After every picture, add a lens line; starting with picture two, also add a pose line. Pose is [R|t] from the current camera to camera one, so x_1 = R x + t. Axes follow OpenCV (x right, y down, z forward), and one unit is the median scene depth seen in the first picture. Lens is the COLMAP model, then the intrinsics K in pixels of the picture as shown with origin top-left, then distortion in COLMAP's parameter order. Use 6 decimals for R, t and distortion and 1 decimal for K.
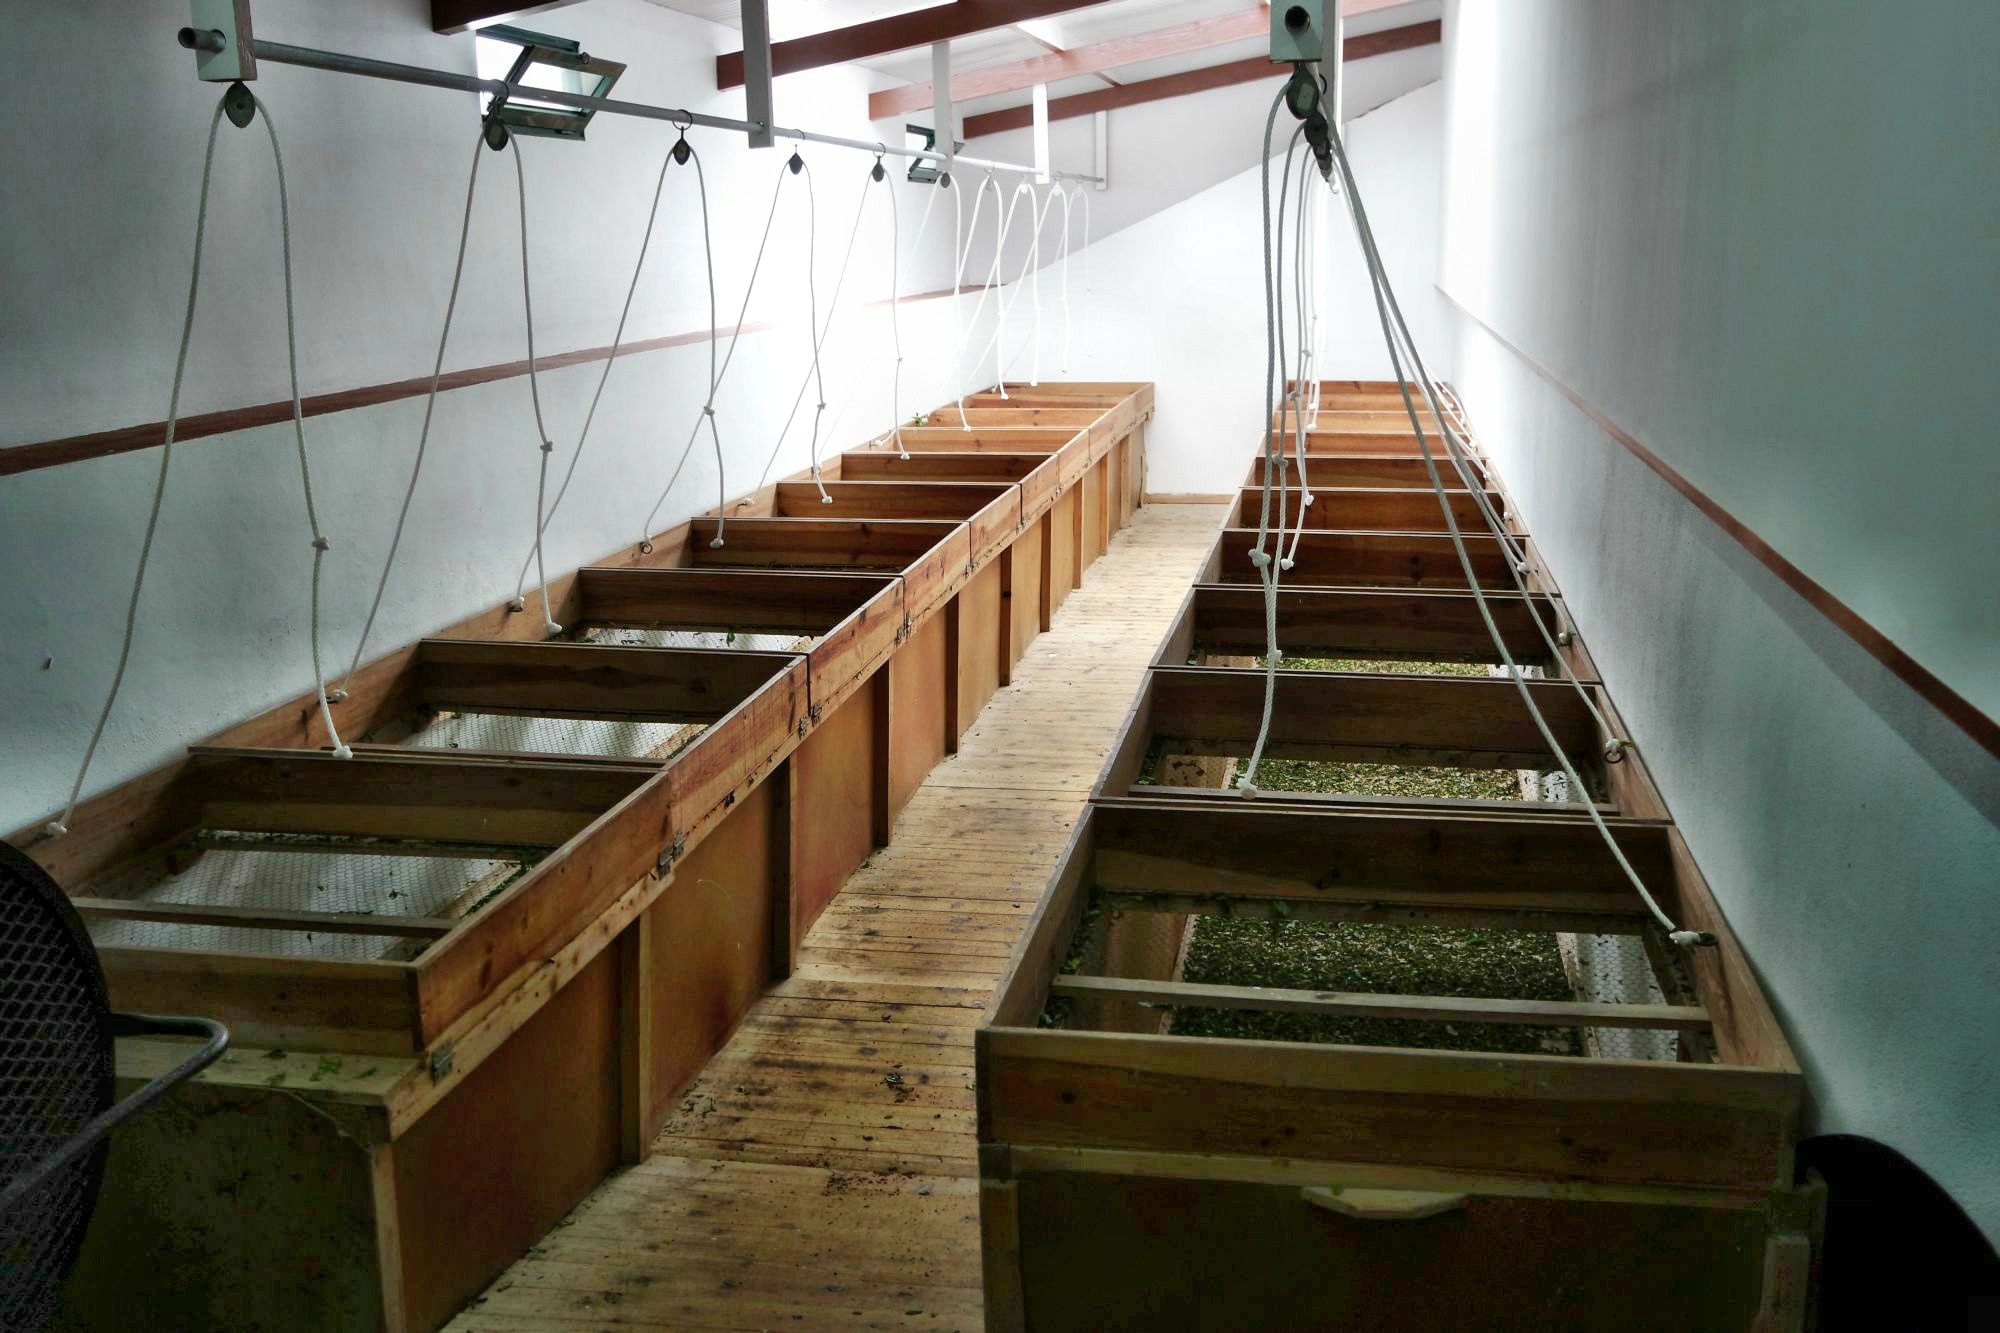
lens RADIAL K [[1950.7, 0, 999.5], [0, 1950.7, 667.1], [0, 0, 1]] dist [-0.013841, 0.000000]
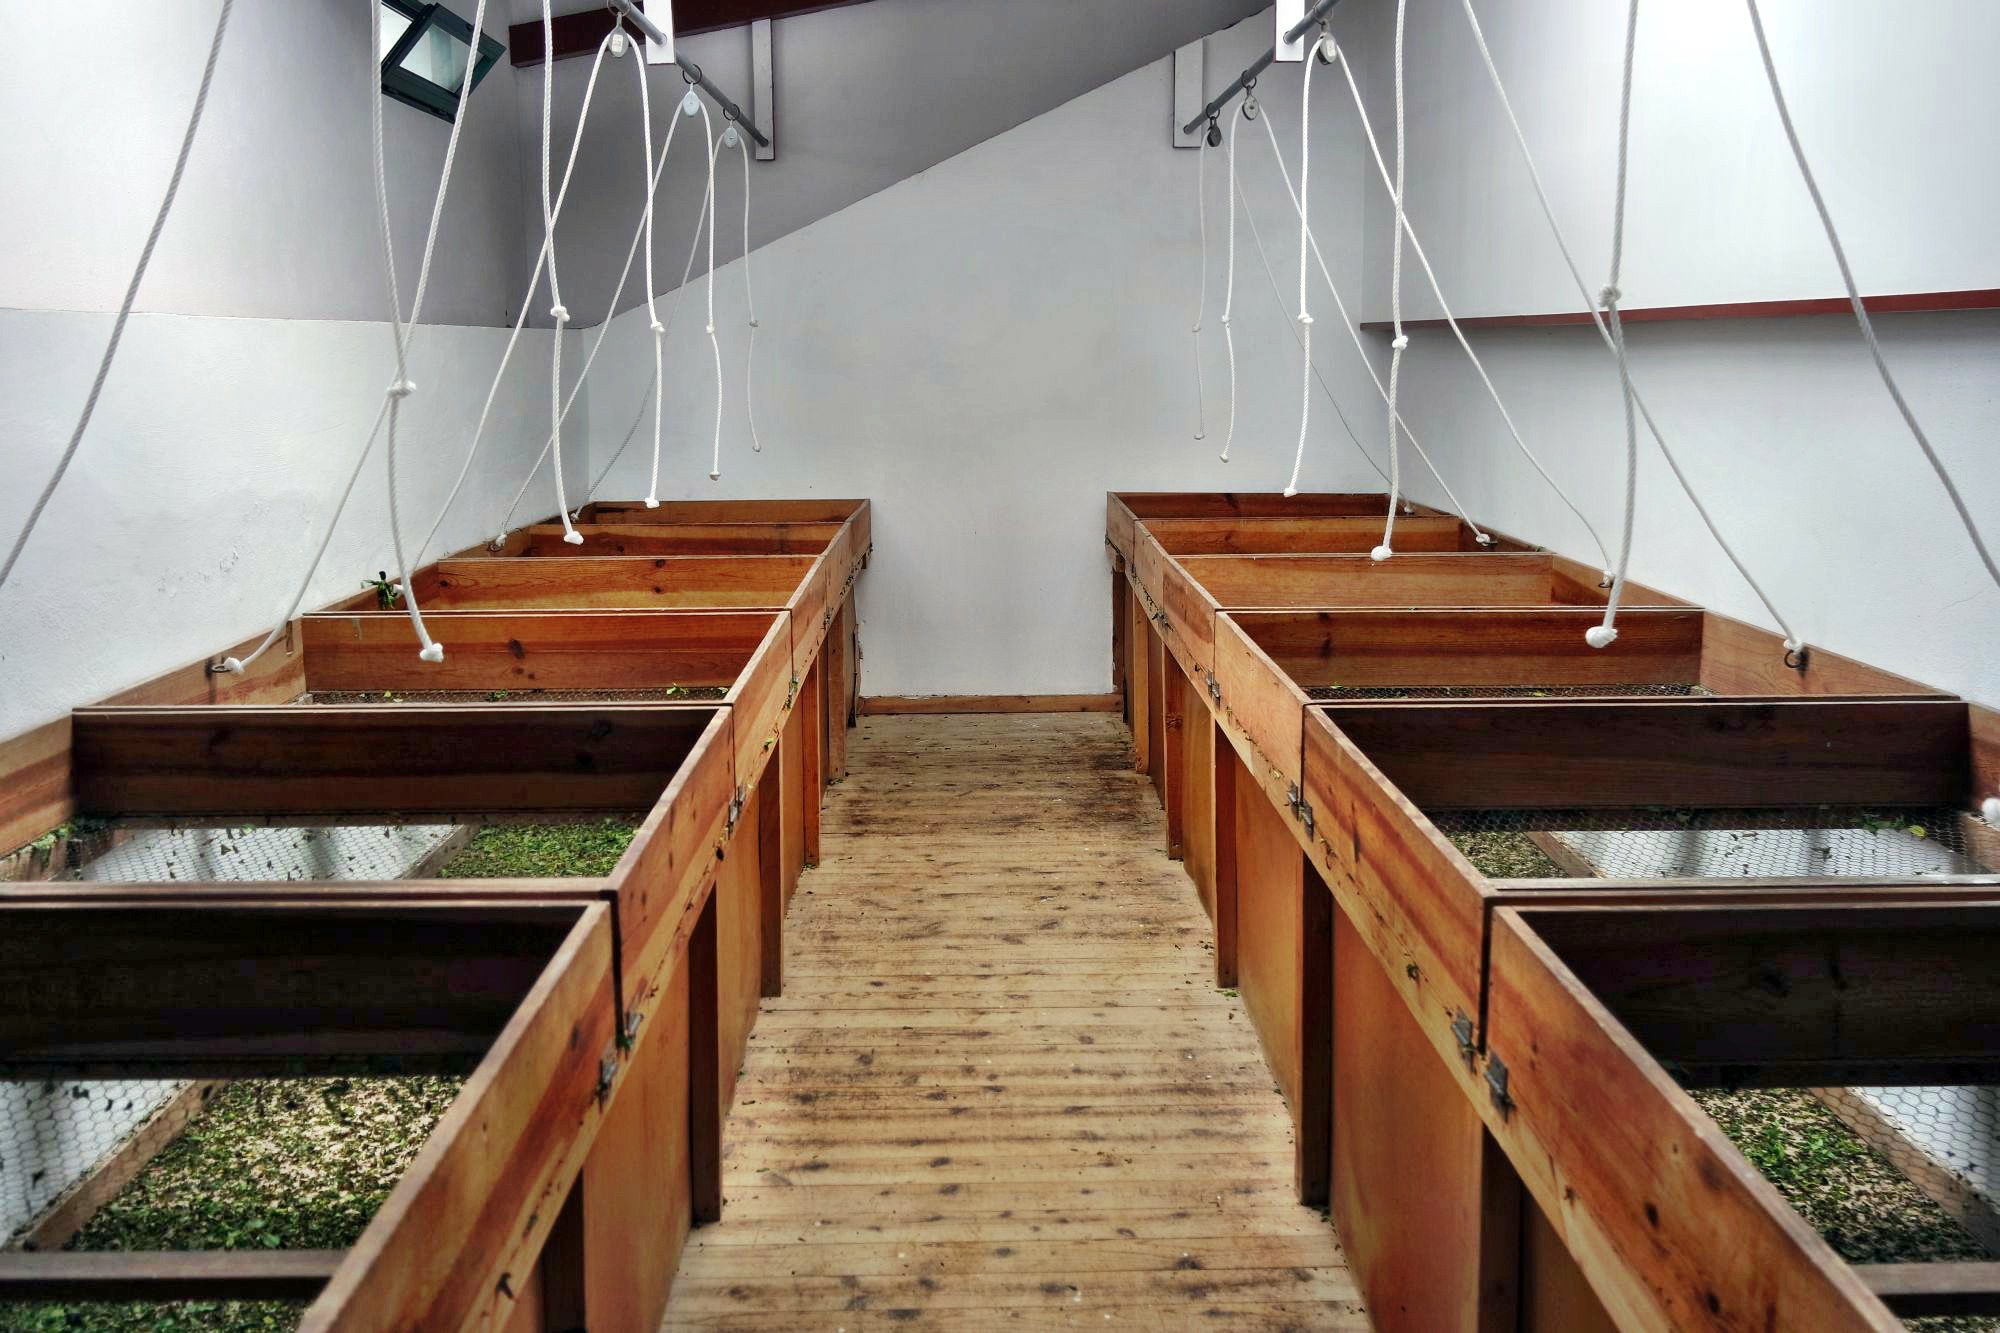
lens RADIAL K [[1950.7, 0, 1000.1], [0, 1950.7, 669.6], [0, 0, 1]] dist [-0.013841, 0.000000]
pose [[0.981143, -0.024118, 0.191772, 0.008362], [0.035565, 0.997771, -0.056471, -0.071962], [-0.189982, 0.062226, 0.979814, 0.500788]]
